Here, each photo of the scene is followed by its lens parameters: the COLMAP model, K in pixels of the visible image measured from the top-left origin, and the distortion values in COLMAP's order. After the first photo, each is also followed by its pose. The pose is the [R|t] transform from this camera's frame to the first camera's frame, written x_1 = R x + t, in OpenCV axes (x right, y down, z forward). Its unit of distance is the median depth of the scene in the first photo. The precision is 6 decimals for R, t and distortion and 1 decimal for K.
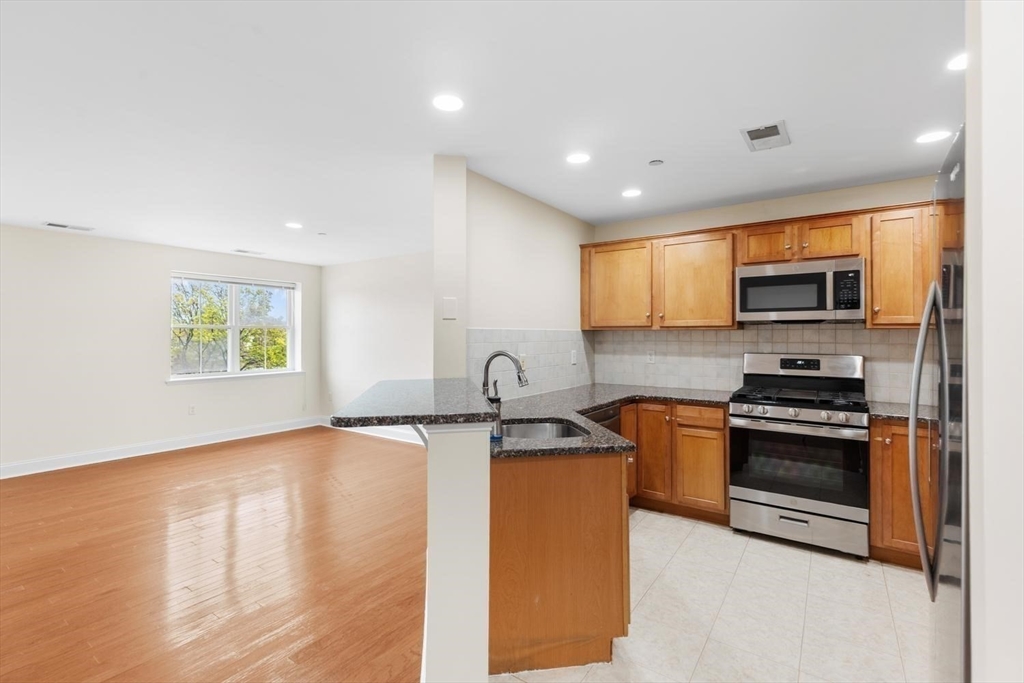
lens RADIAL K [[468.2, 0, 512.4], [0, 468.2, 331.5], [0, 0, 1]] dist [0.009932, -0.001455]
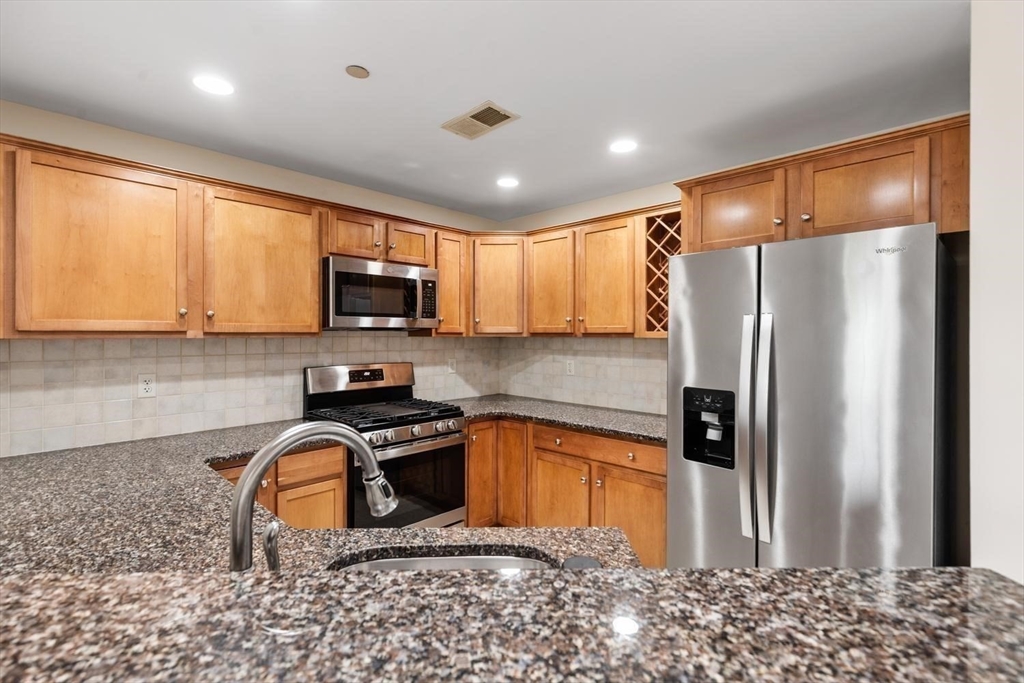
lens RADIAL K [[468.2, 0, 515.1], [0, 468.2, 335.0], [0, 0, 1]] dist [0.009932, -0.001455]
pose [[0.146083, -0.005320, 0.989258, -0.236164], [-0.010411, 0.999922, 0.006915, -0.017741], [-0.989218, -0.011309, 0.146016, 0.594882]]
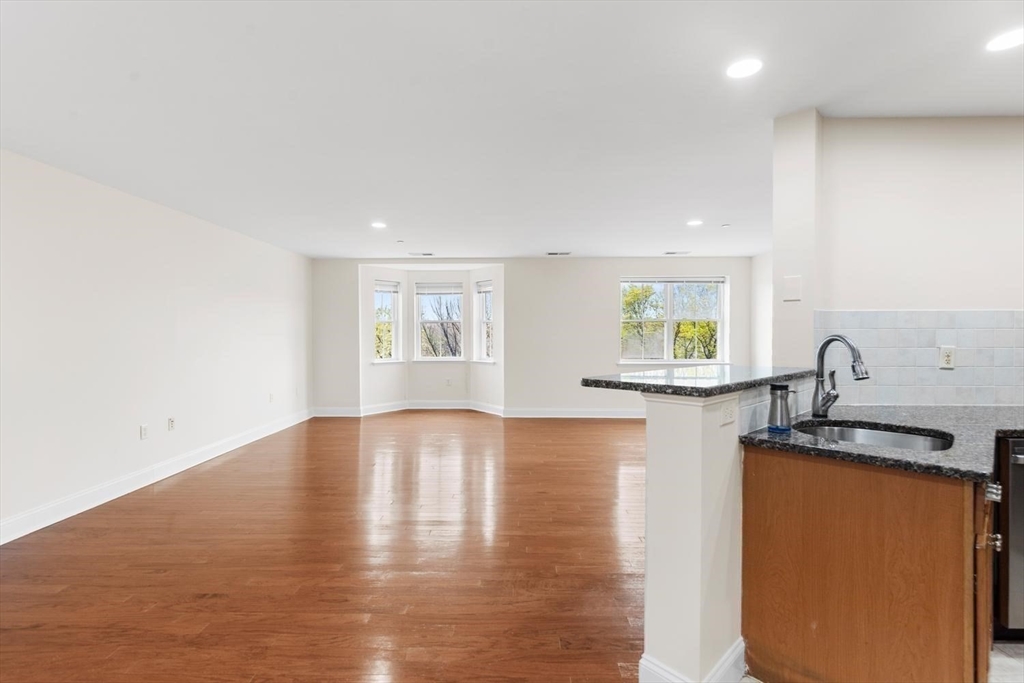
lens RADIAL K [[468.2, 0, 508.1], [0, 468.2, 345.2], [0, 0, 1]] dist [0.009932, -0.001455]
pose [[0.567911, 0.021259, -0.822815, 0.238729], [0.008077, 0.999474, 0.031398, 0.021459], [0.823050, -0.024477, 0.567441, 0.046374]]
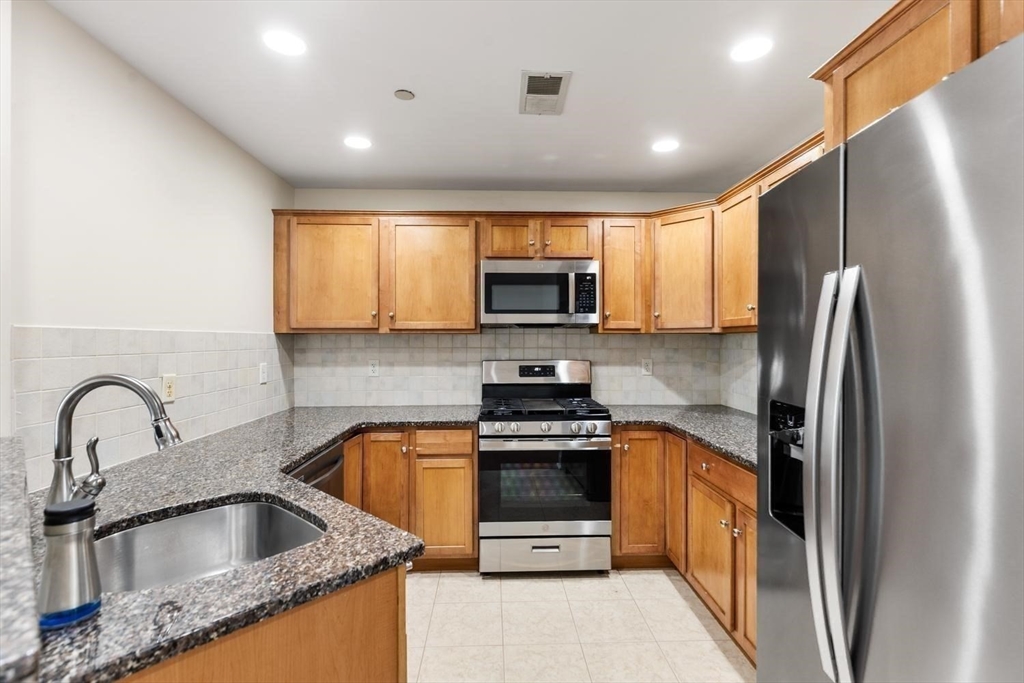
lens RADIAL K [[468.2, 0, 512.7], [0, 468.2, 338.0], [0, 0, 1]] dist [0.009932, -0.001455]
pose [[0.796101, 0.002120, 0.605160, 0.008323], [-0.003365, 0.999994, 0.000923, 0.003008], [-0.605154, -0.002771, 0.796104, 0.289893]]
